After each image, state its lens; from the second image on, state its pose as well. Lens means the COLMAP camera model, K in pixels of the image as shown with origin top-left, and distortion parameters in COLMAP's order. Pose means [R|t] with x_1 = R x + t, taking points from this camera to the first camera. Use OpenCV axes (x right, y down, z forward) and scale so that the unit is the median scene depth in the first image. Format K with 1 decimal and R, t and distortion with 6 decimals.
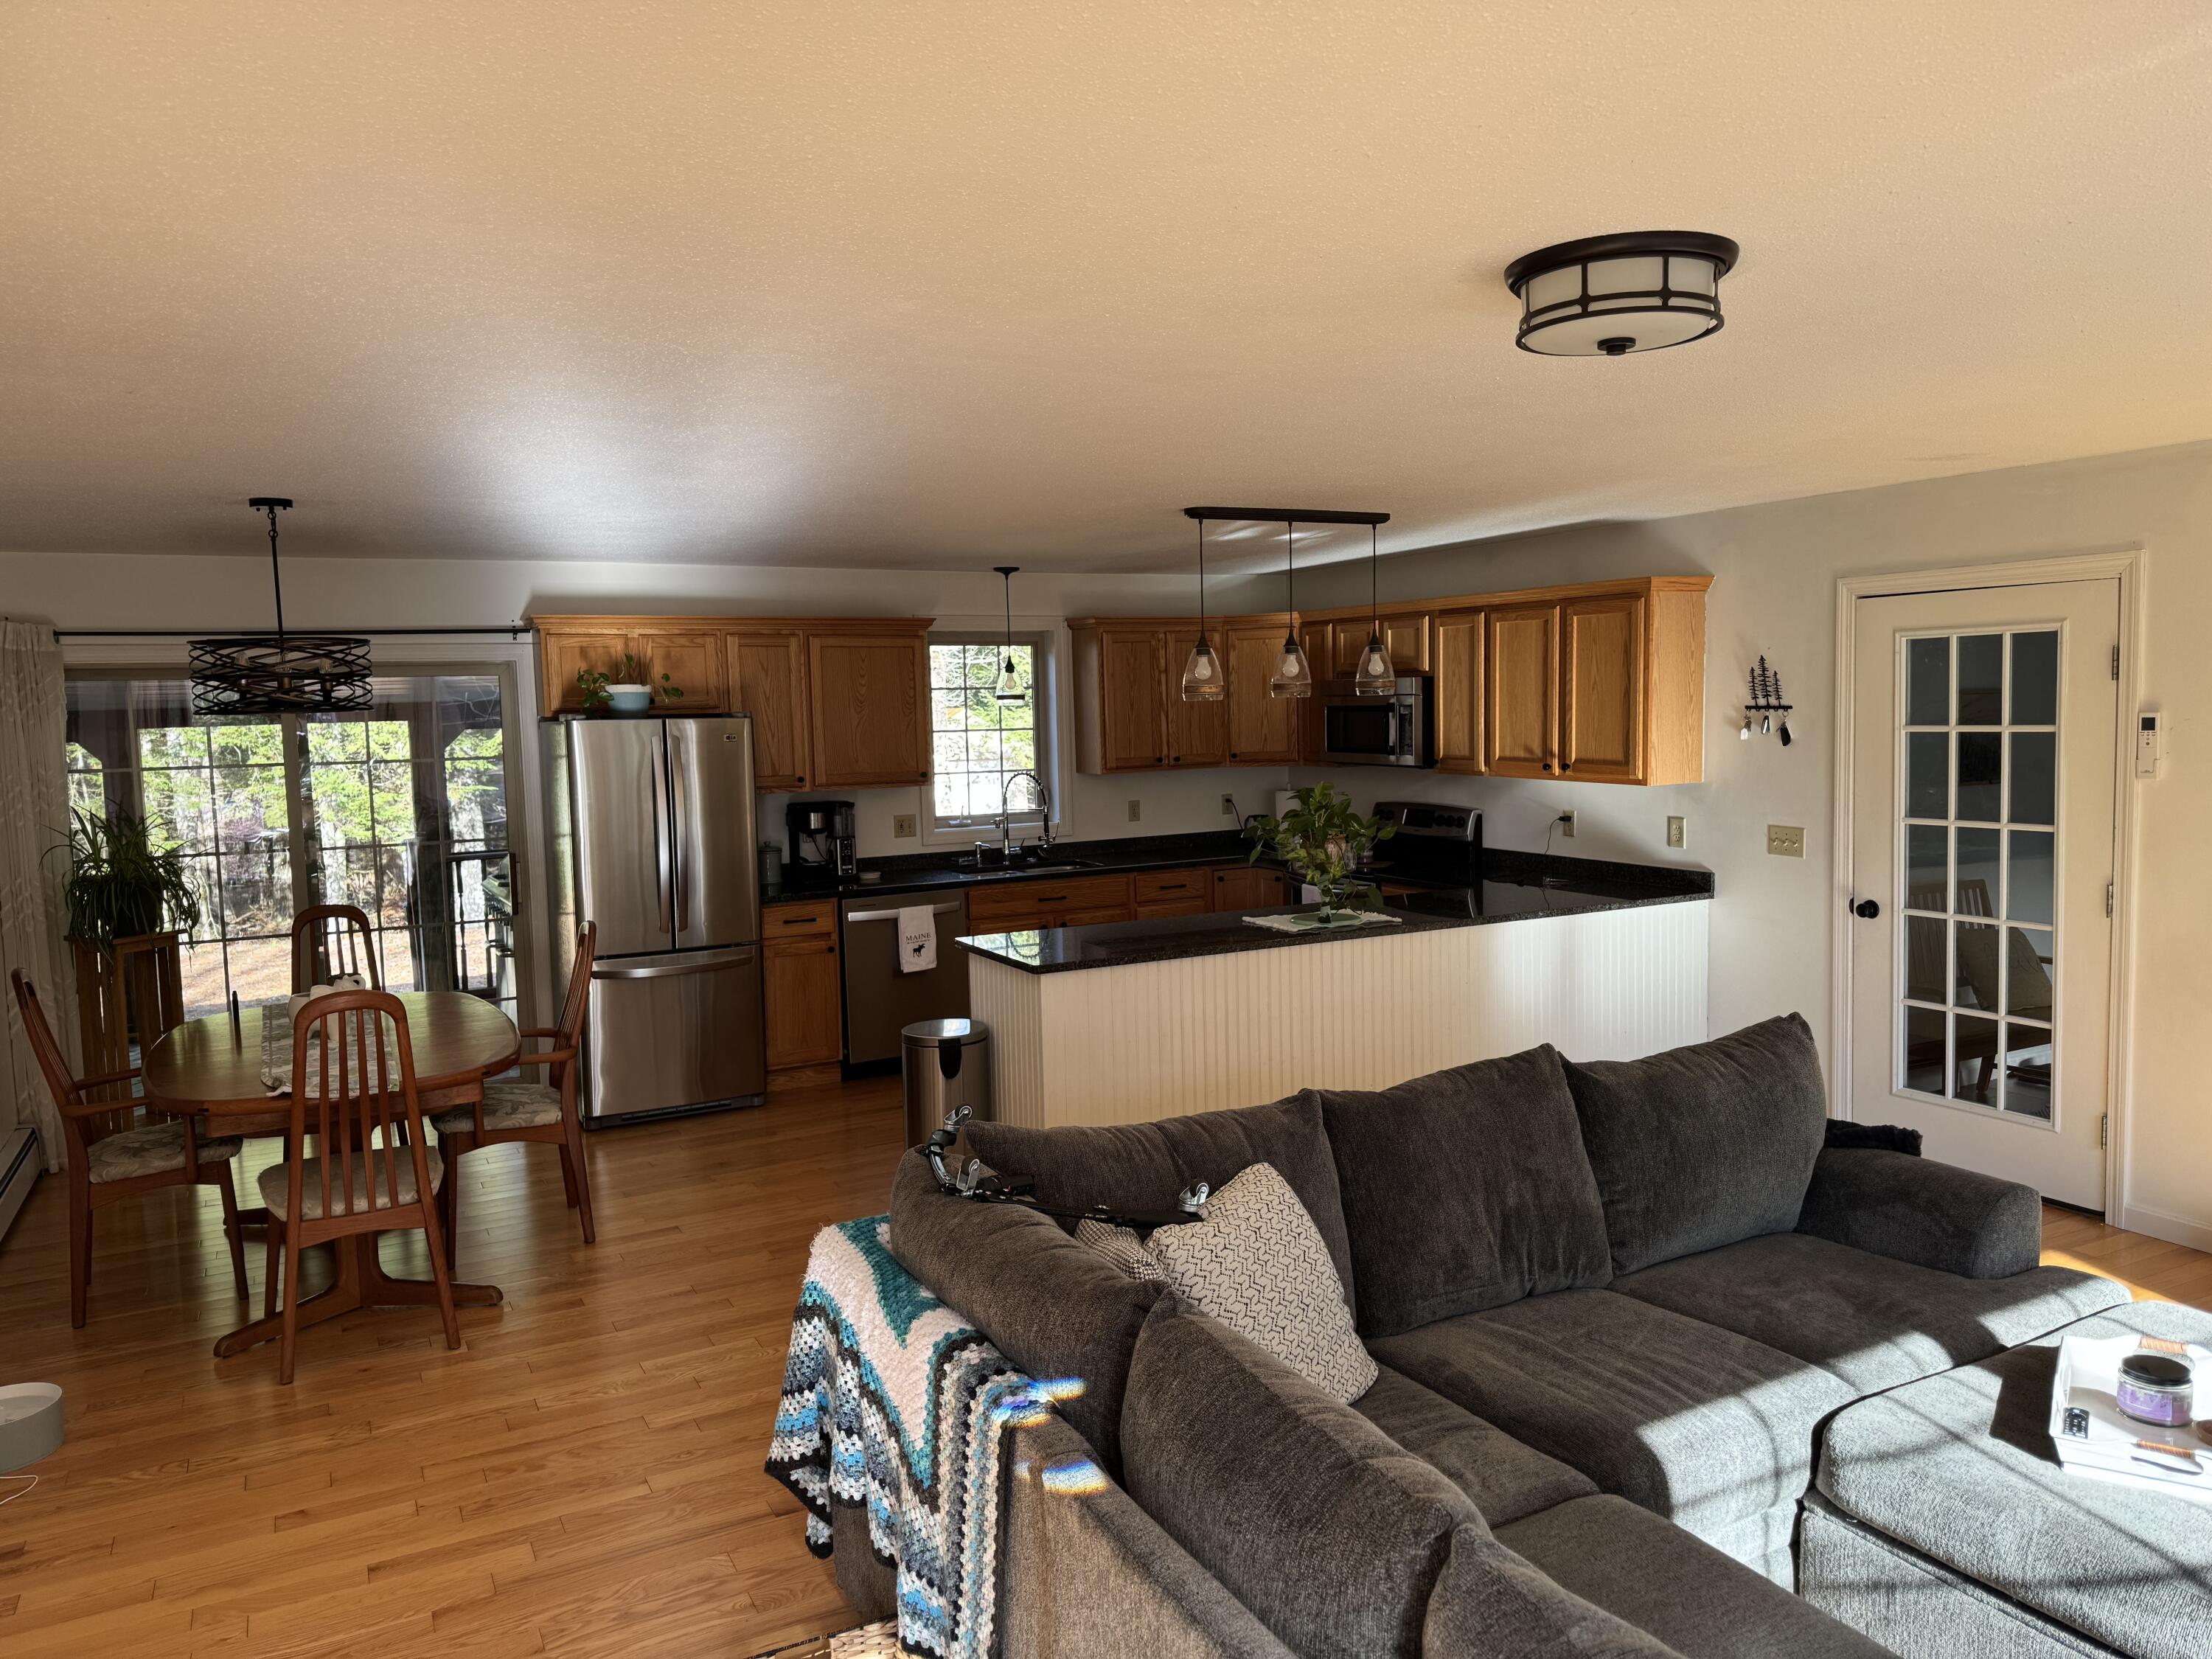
lens RADIAL K [[1587.3, 0, 1106.0], [0, 1587.3, 829.5], [0, 0, 1]] dist [0.007111, -0.001884]
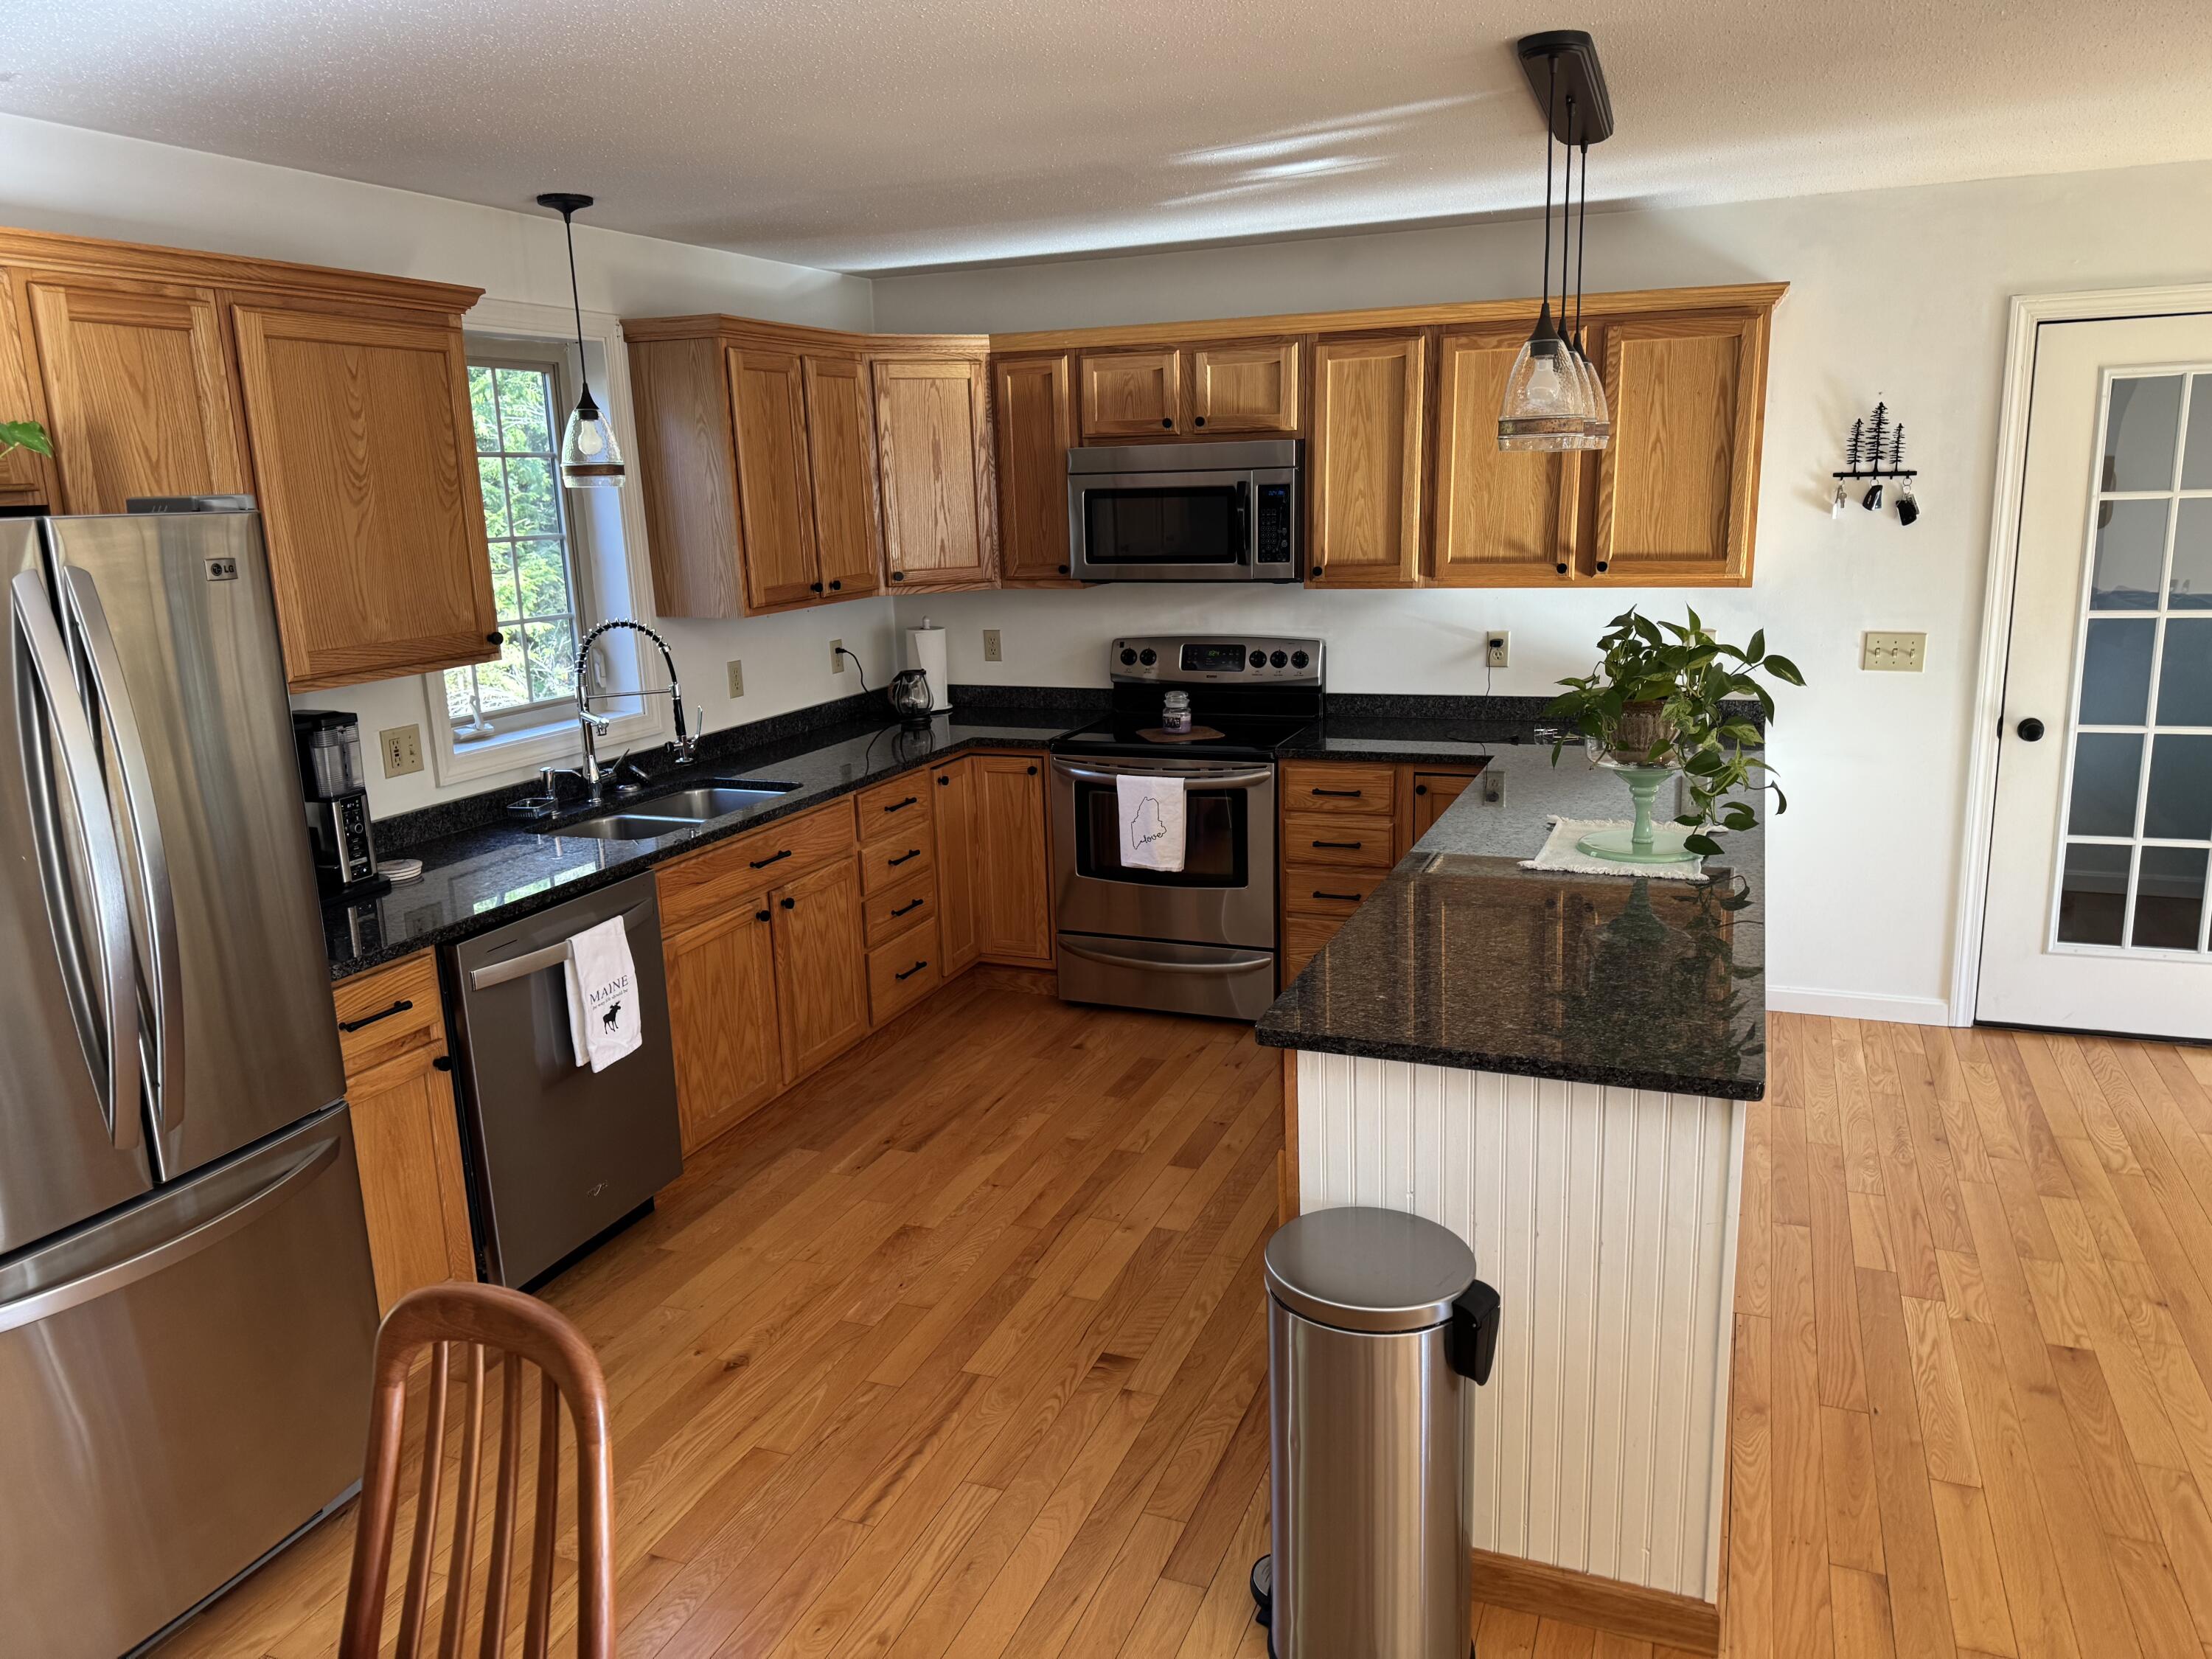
lens RADIAL K [[1587.3, 0, 1106.0], [0, 1587.3, 829.5], [0, 0, 1]] dist [0.007111, -0.001884]
pose [[0.744539, -0.141739, 0.652358, -0.318348], [0.069198, 0.988322, 0.135759, -0.032867], [-0.663983, -0.055936, 0.745653, 0.580571]]
